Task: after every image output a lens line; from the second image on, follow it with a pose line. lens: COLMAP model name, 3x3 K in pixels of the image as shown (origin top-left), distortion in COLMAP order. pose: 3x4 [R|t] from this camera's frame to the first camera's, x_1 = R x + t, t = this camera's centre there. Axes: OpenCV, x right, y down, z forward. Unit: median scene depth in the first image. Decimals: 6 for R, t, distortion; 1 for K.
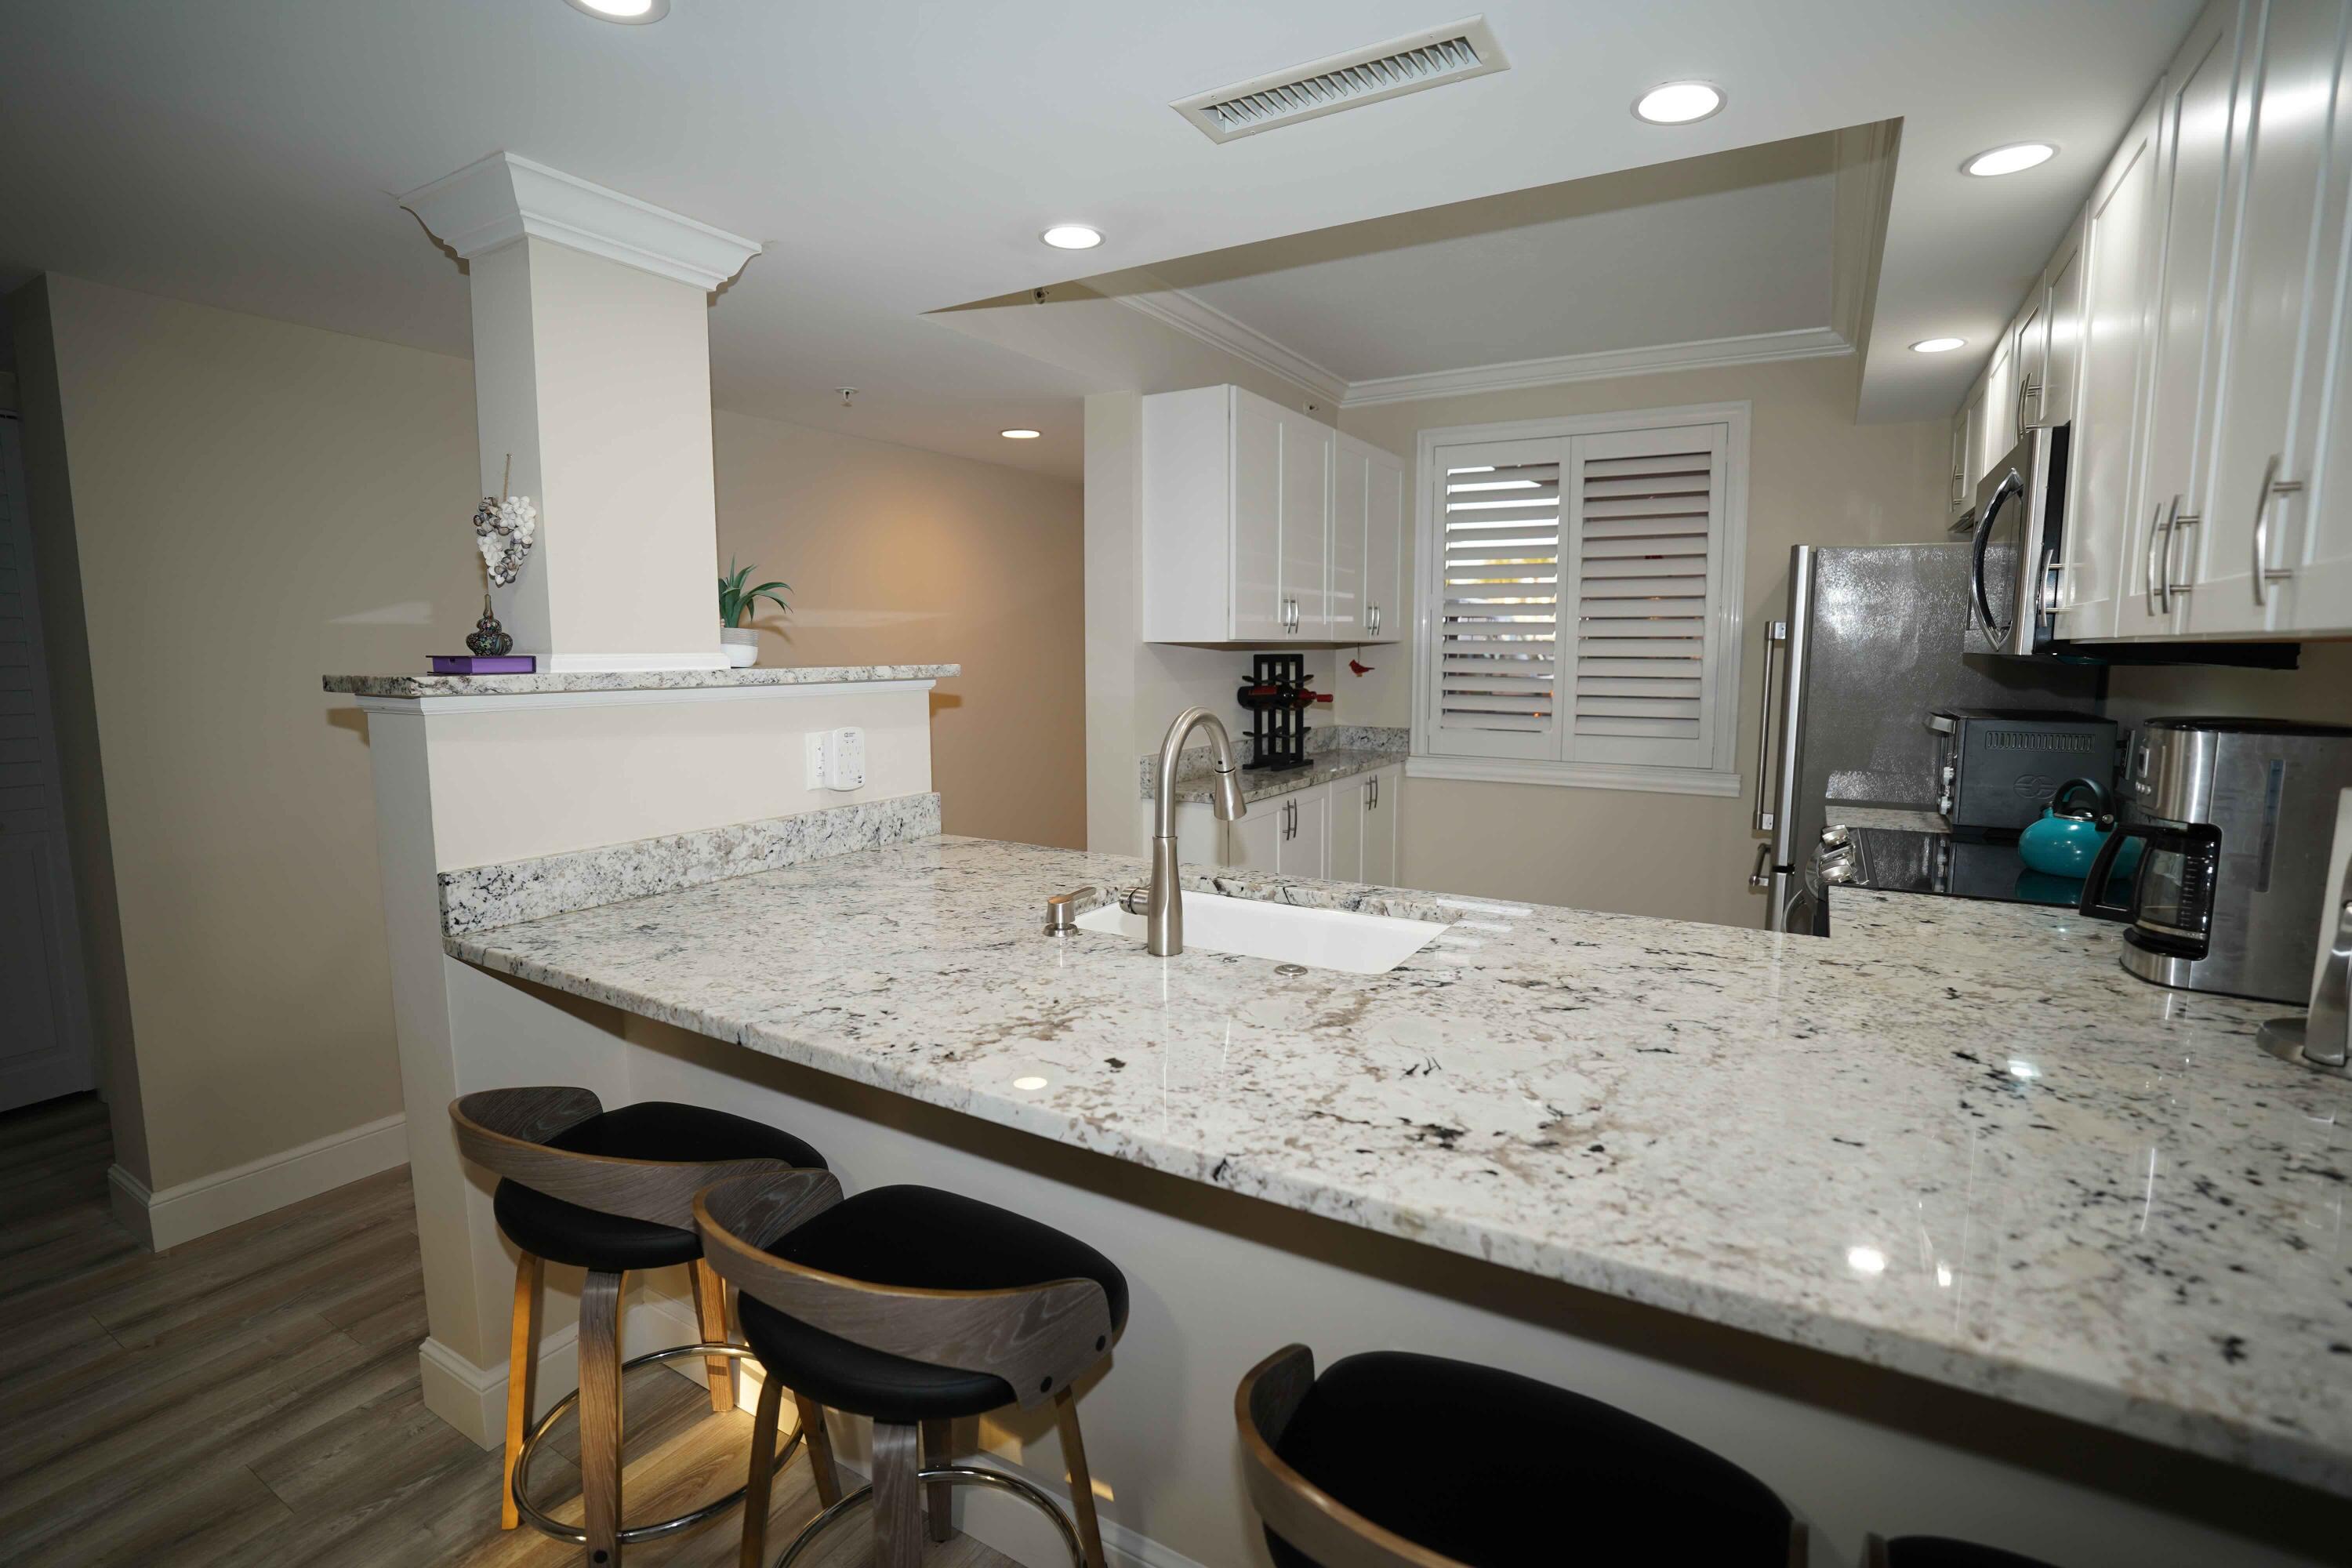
lens RADIAL K [[1089.5, 0, 1184.3], [0, 1089.5, 770.0], [0, 0, 1]] dist [-0.055336, 0.014963]
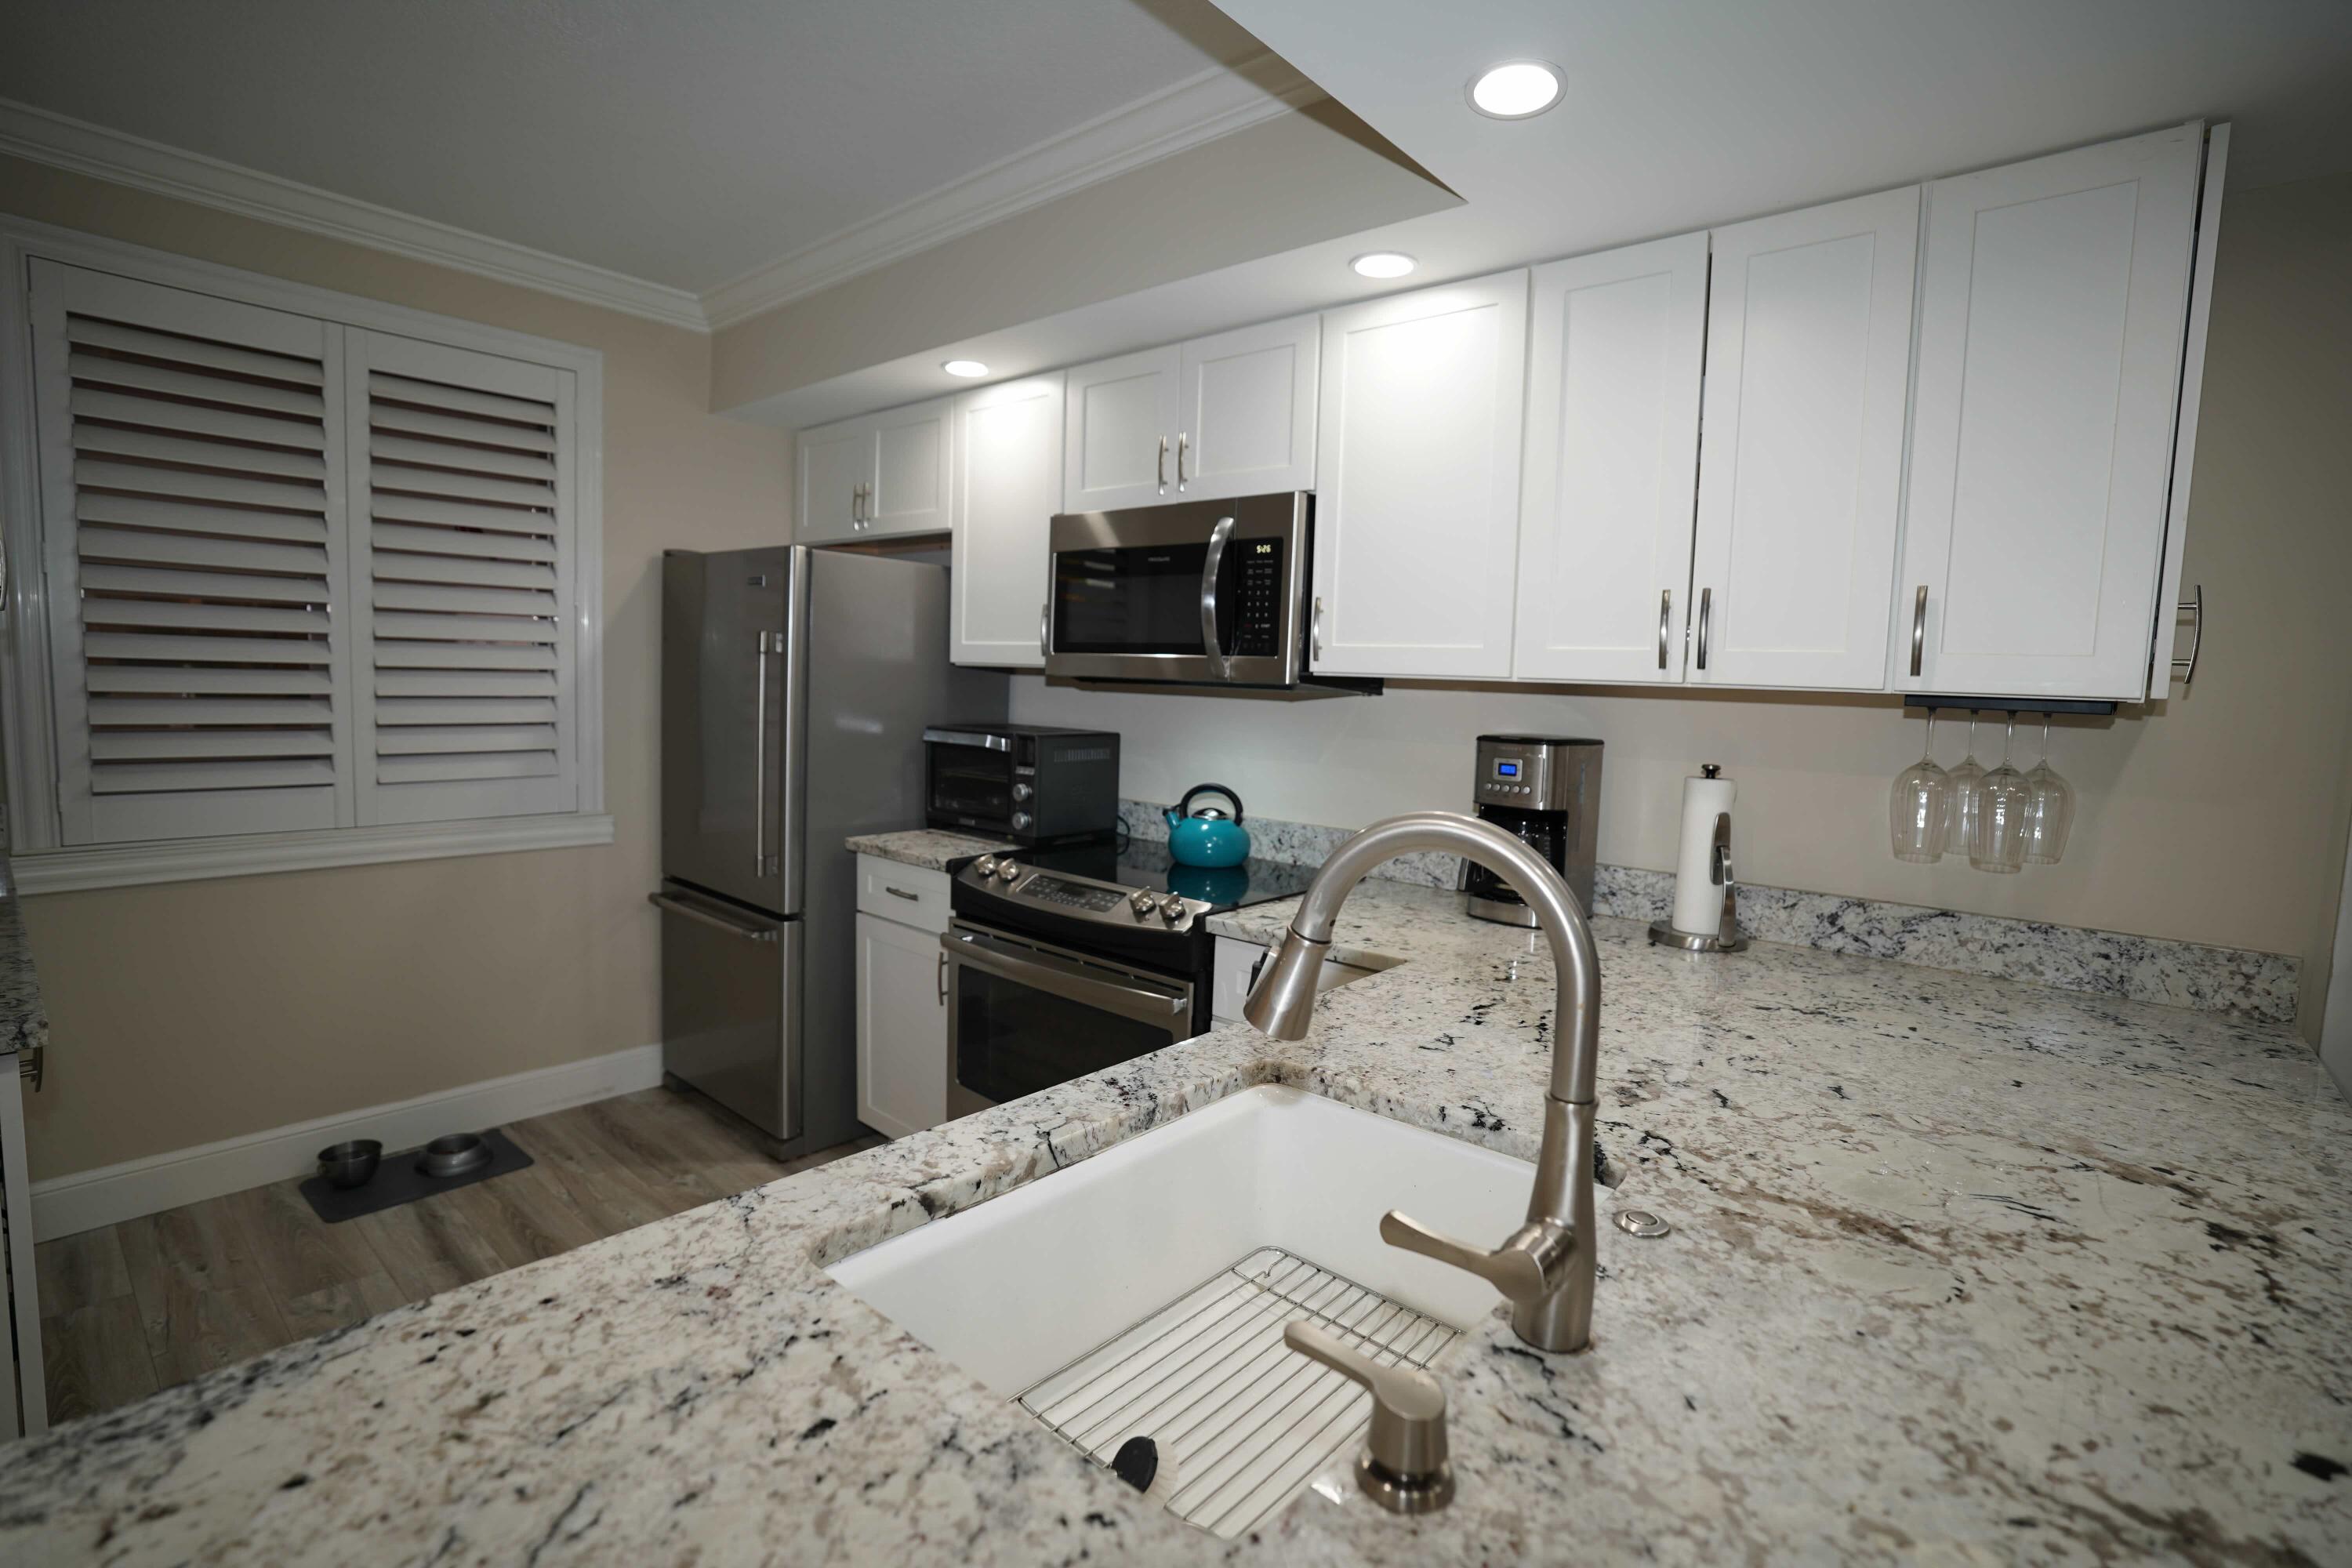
lens RADIAL K [[1089.5, 0, 1168.9], [0, 1089.5, 771.0], [0, 0, 1]] dist [-0.055336, 0.014963]
pose [[0.184451, -0.079191, 0.979646, -0.556617], [0.079051, 0.994715, 0.065525, -0.137356], [-0.979658, 0.065356, 0.189736, 1.218689]]
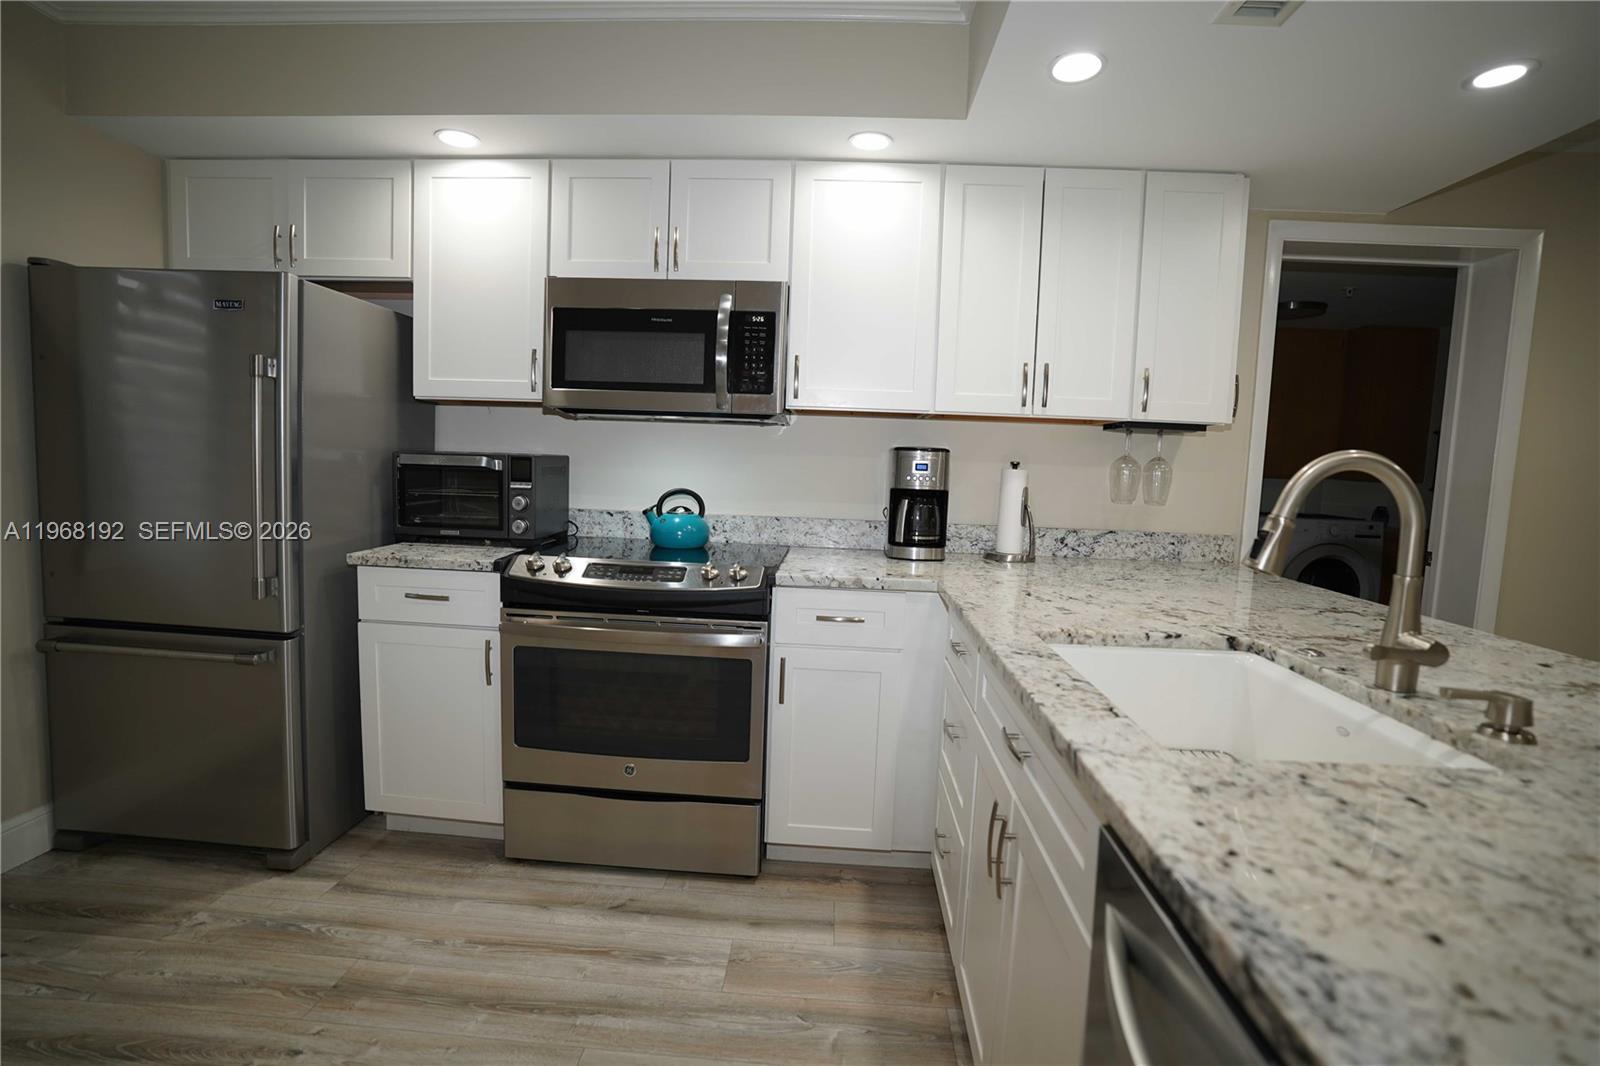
lens RADIAL K [[741.2, 0, 802.3], [0, 741.2, 520.8], [0, 0, 1]] dist [-0.055336, 0.014963]
pose [[-0.457667, -0.094825, 0.884053, -0.395842], [0.065103, 0.988054, 0.139684, -0.138045], [-0.886737, 0.121483, -0.446026, 2.037513]]
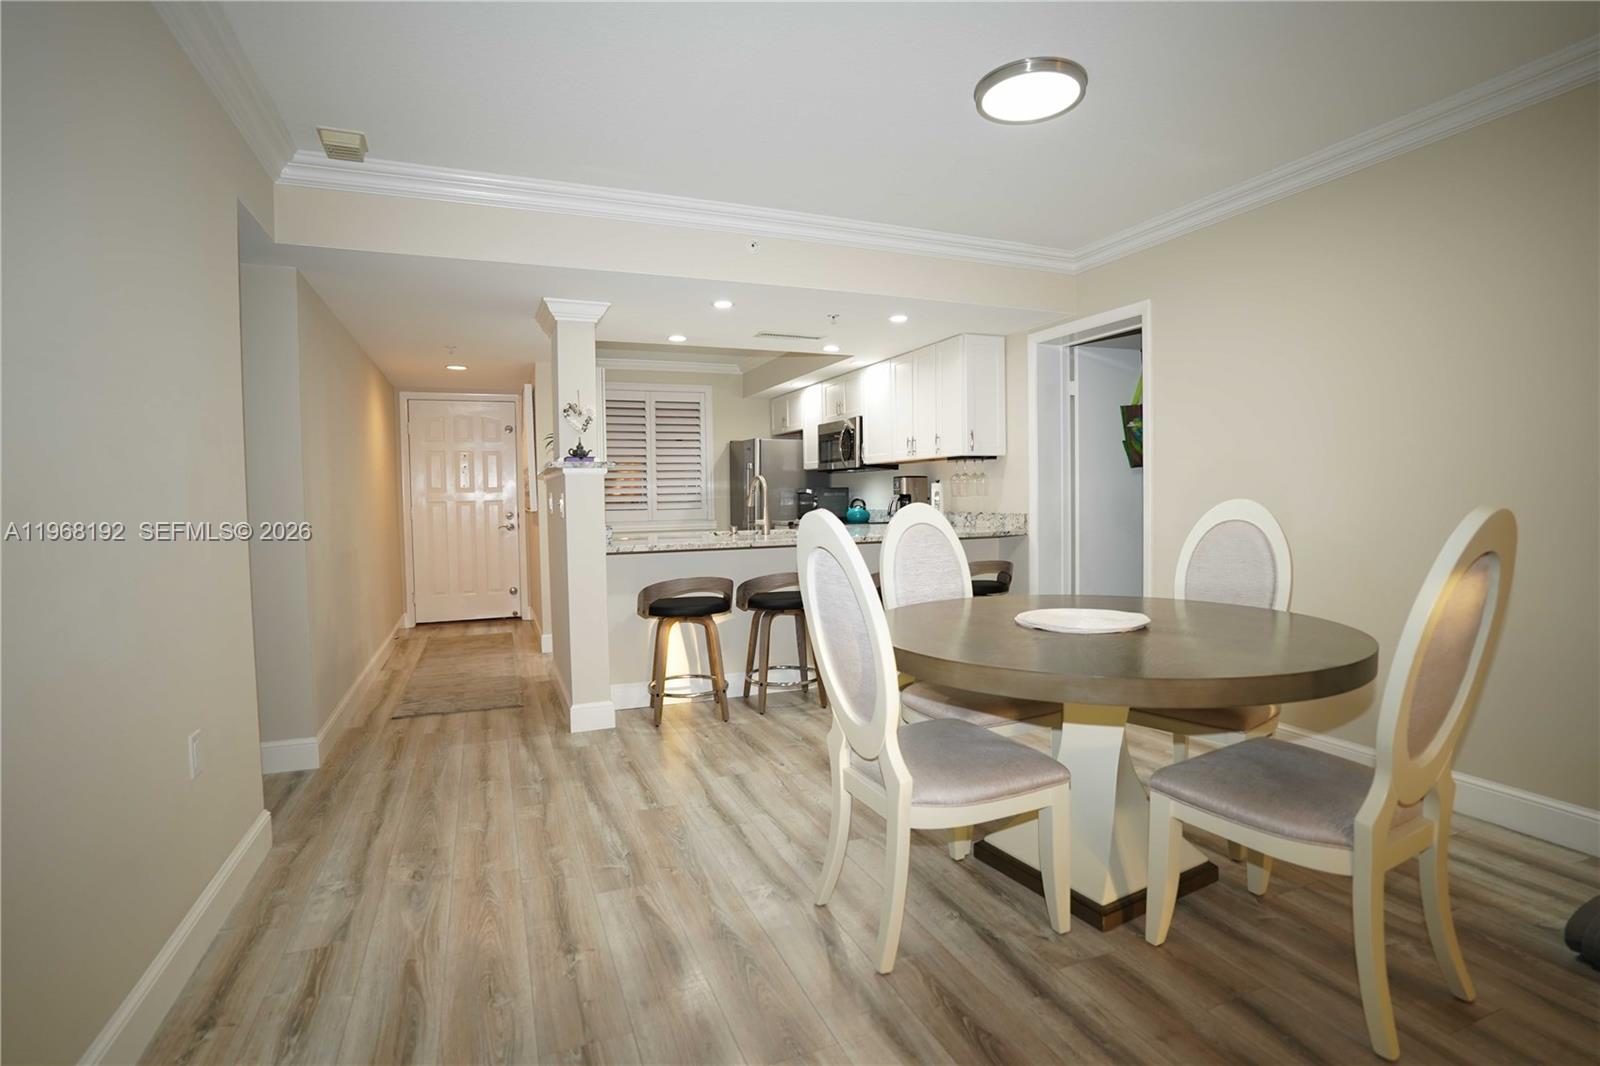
lens RADIAL K [[762.1, 0, 797.9], [0, 762.1, 528.0], [0, 0, 1]] dist [-0.029590, -0.000208]
pose [[0.605453, -0.045207, 0.794596, -2.515554], [0.106703, 0.993983, -0.024753, 0.259540], [-0.788696, 0.099772, 0.606634, -0.928999]]
